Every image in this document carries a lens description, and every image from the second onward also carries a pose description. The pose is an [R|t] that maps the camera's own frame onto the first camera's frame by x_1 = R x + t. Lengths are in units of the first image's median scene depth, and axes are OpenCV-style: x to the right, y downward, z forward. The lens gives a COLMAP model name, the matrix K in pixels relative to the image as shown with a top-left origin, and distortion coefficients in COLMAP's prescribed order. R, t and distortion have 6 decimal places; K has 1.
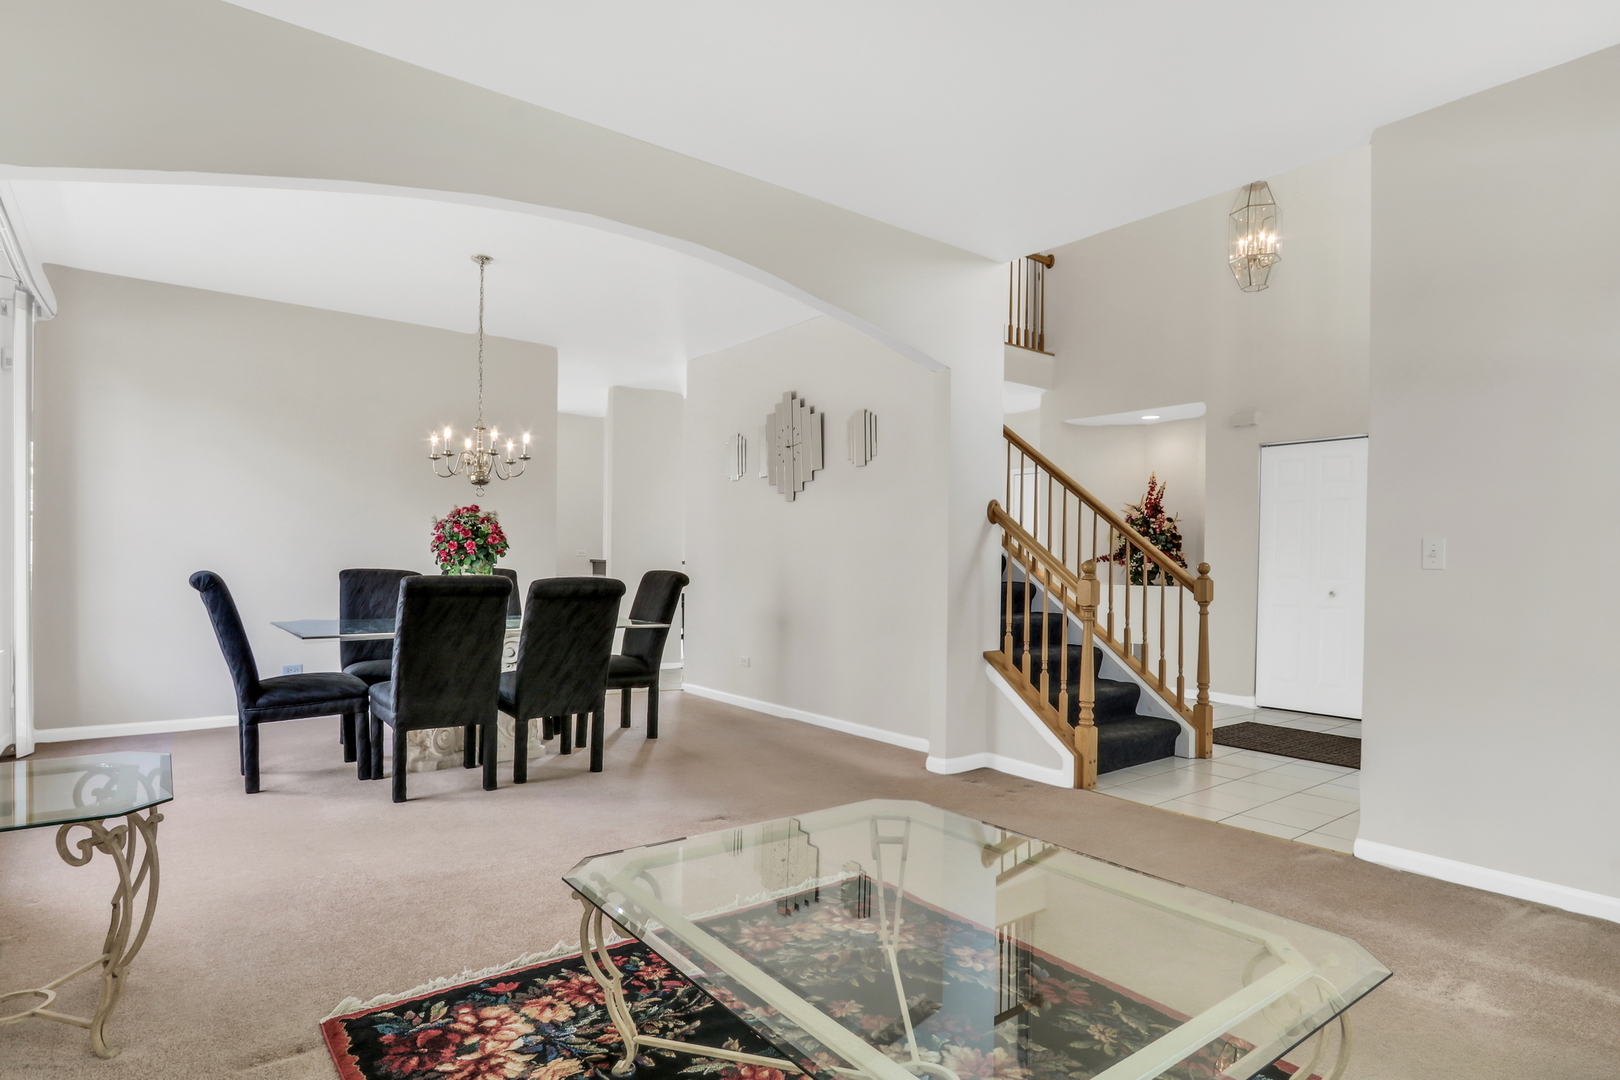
lens RADIAL K [[849.8, 0, 782.3], [0, 849.8, 567.6], [0, 0, 1]] dist [-0.027411, 0.004514]
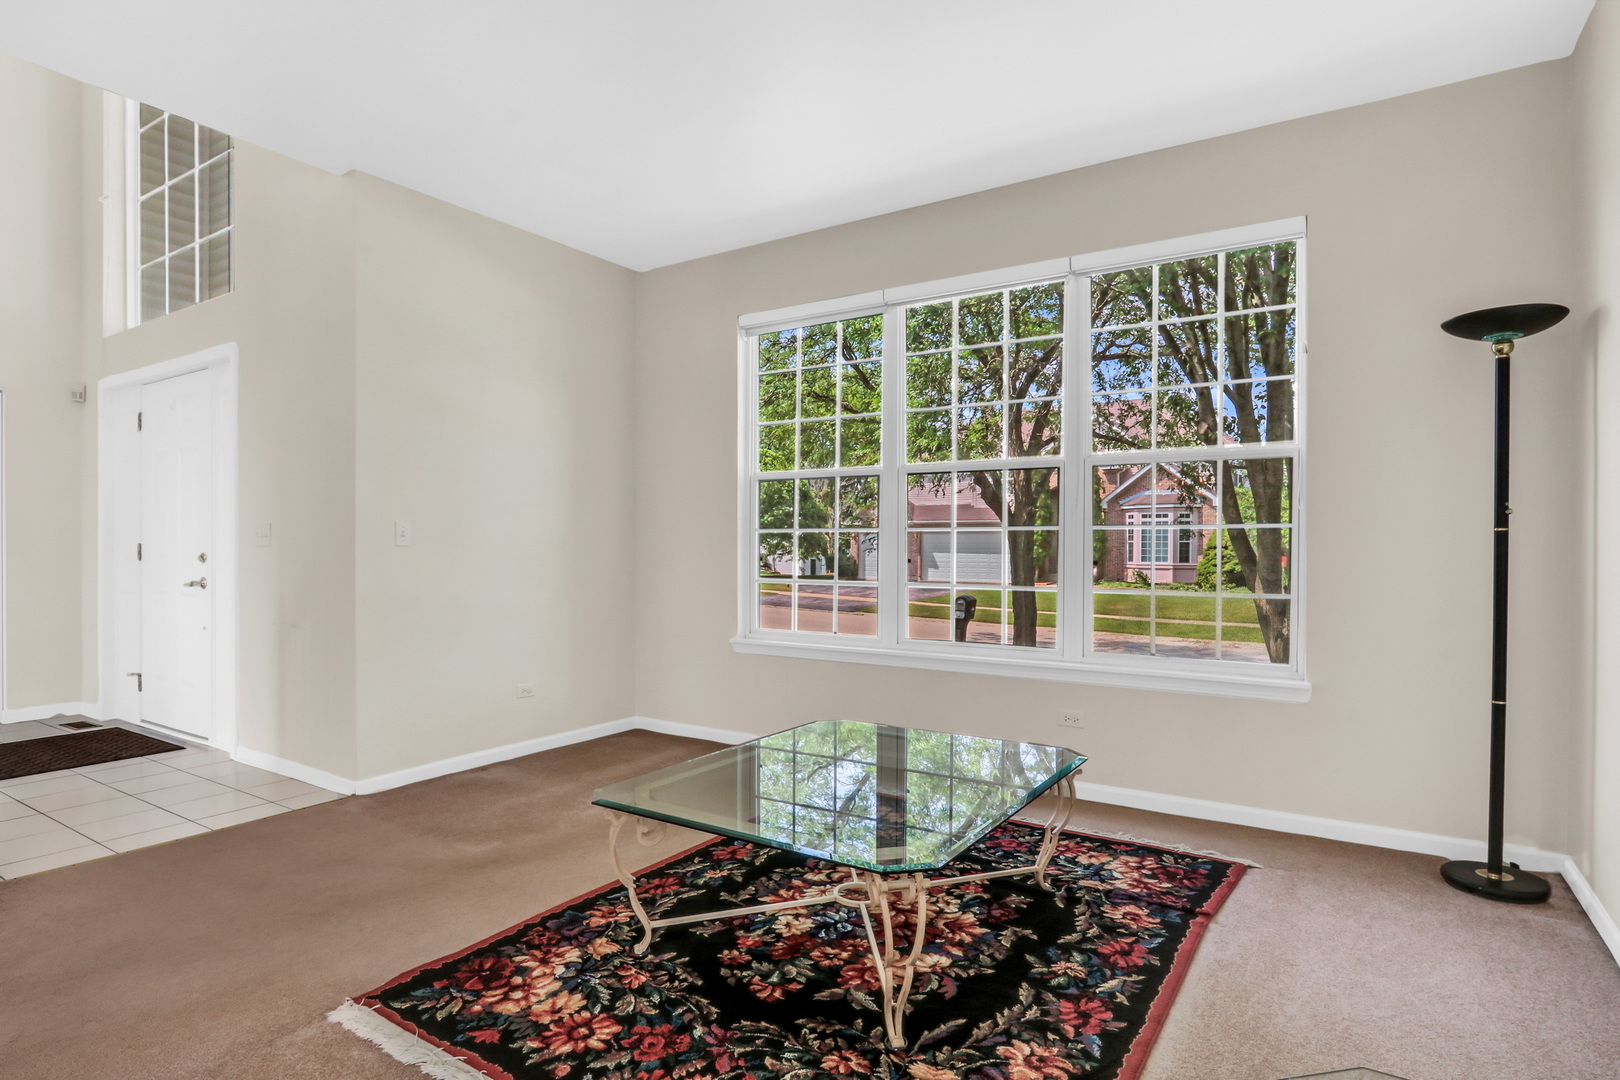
lens RADIAL K [[849.8, 0, 811.6], [0, 849.8, 546.4], [0, 0, 1]] dist [-0.027411, 0.004514]
pose [[-0.335301, -0.016899, 0.941959, -0.829885], [0.001856, 0.999825, 0.018597, -0.025973], [-0.942109, 0.007984, -0.335211, 1.074068]]
